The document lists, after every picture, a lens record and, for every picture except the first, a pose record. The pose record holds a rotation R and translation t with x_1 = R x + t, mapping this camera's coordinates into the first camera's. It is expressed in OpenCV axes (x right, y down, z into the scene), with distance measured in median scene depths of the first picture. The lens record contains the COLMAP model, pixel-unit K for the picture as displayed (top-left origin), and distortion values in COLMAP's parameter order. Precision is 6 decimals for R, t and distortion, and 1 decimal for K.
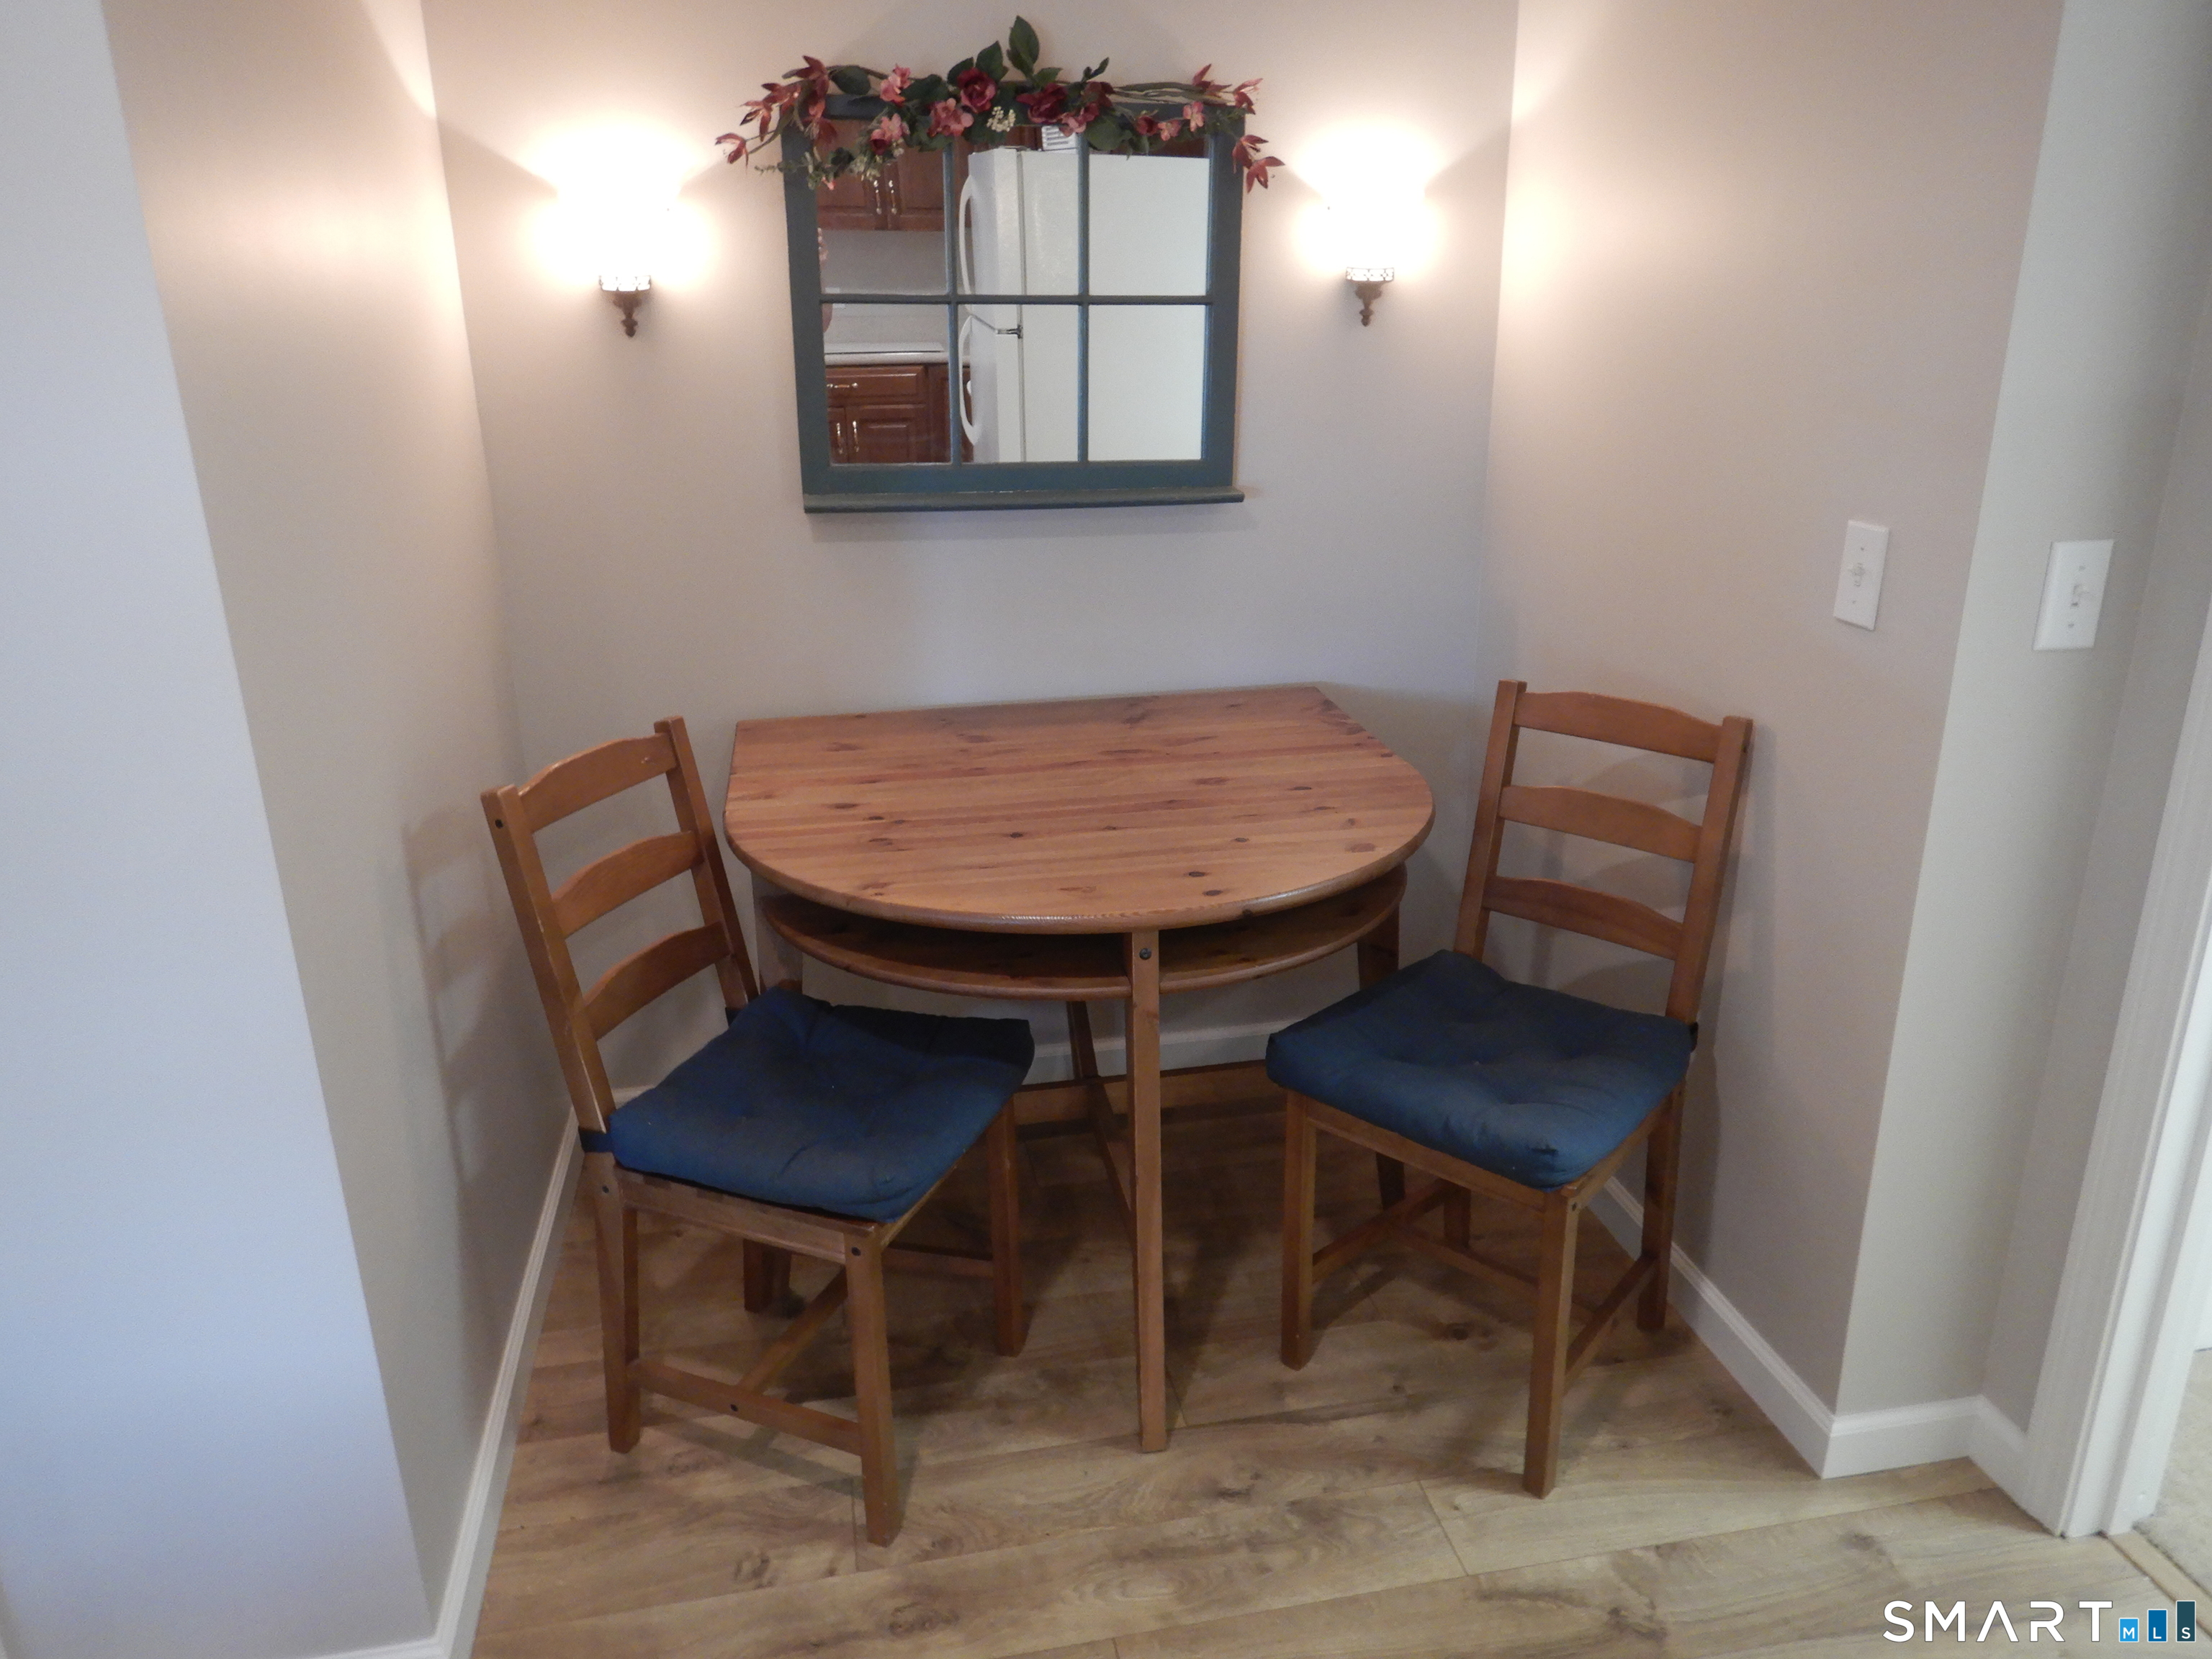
lens RADIAL K [[1564.8, 0, 1103.4], [0, 1564.8, 829.0], [0, 0, 1]] dist [-0.004388, -0.006248]
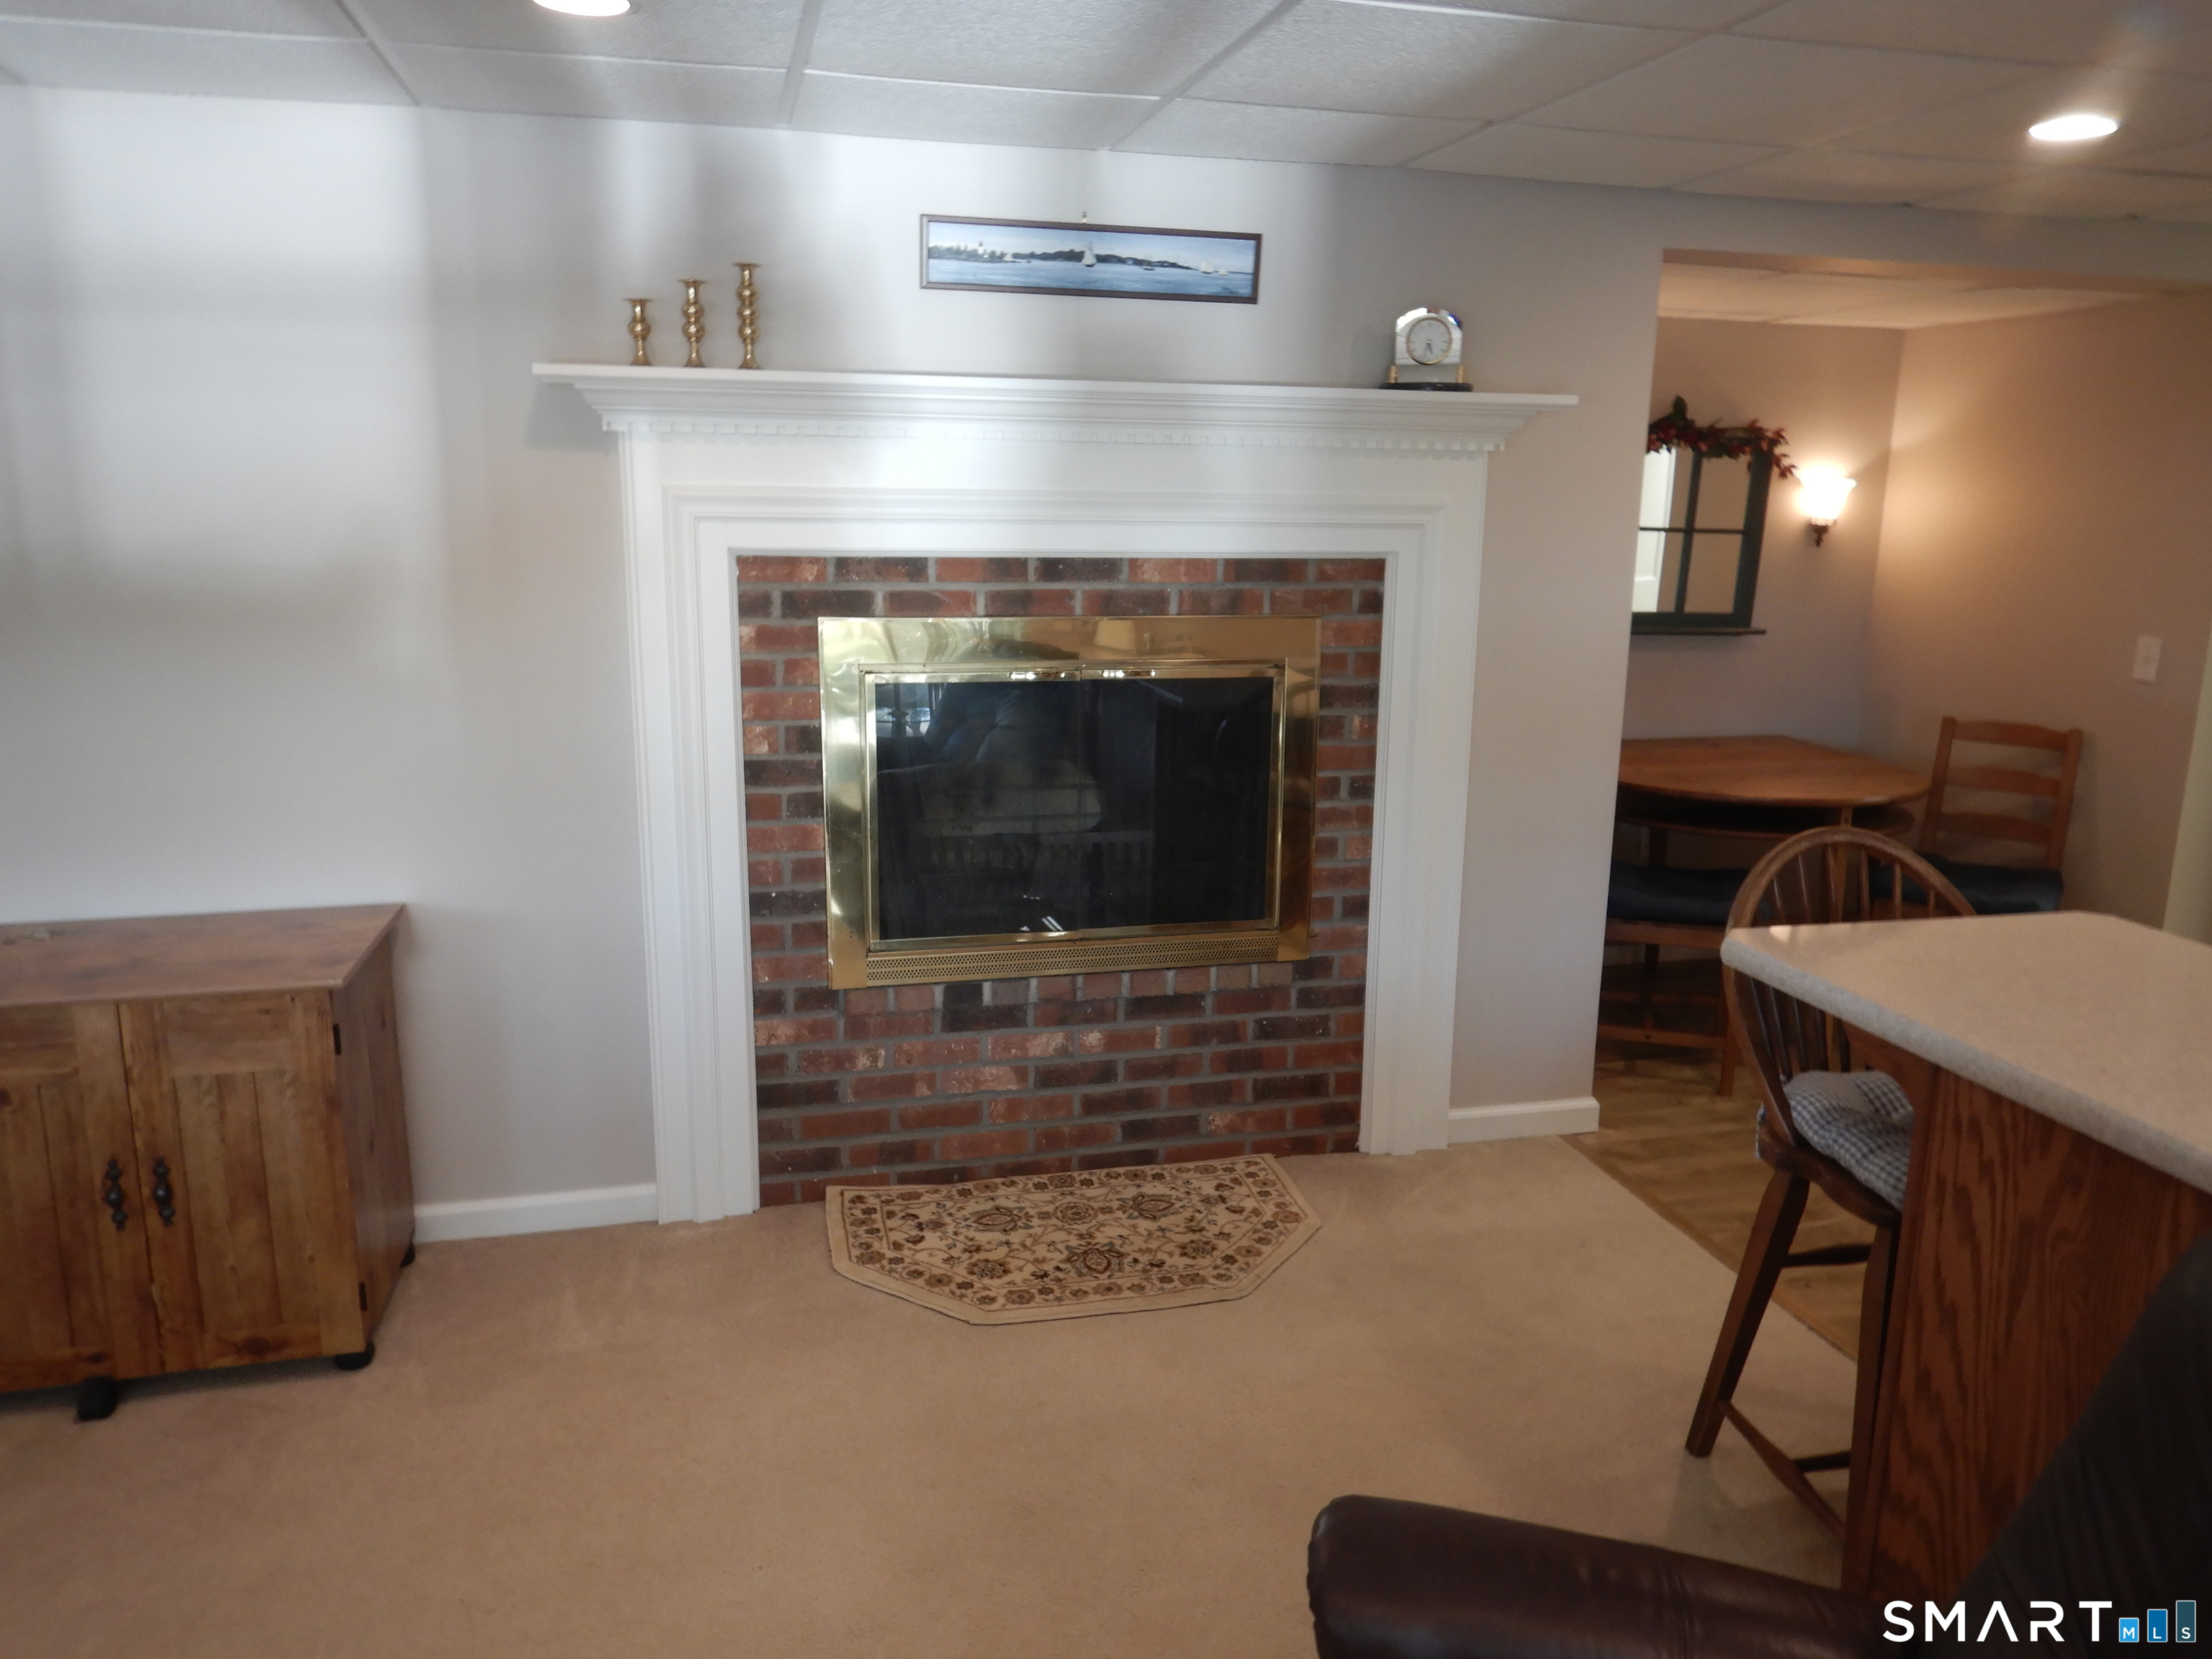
lens RADIAL K [[1564.8, 0, 1107.9], [0, 1564.8, 832.3], [0, 0, 1]] dist [-0.004388, -0.006248]
pose [[0.996799, 0.012519, 0.078960, -0.910289], [-0.004098, 0.994366, -0.105925, 0.254712], [-0.079841, 0.105262, 0.991234, -0.864397]]
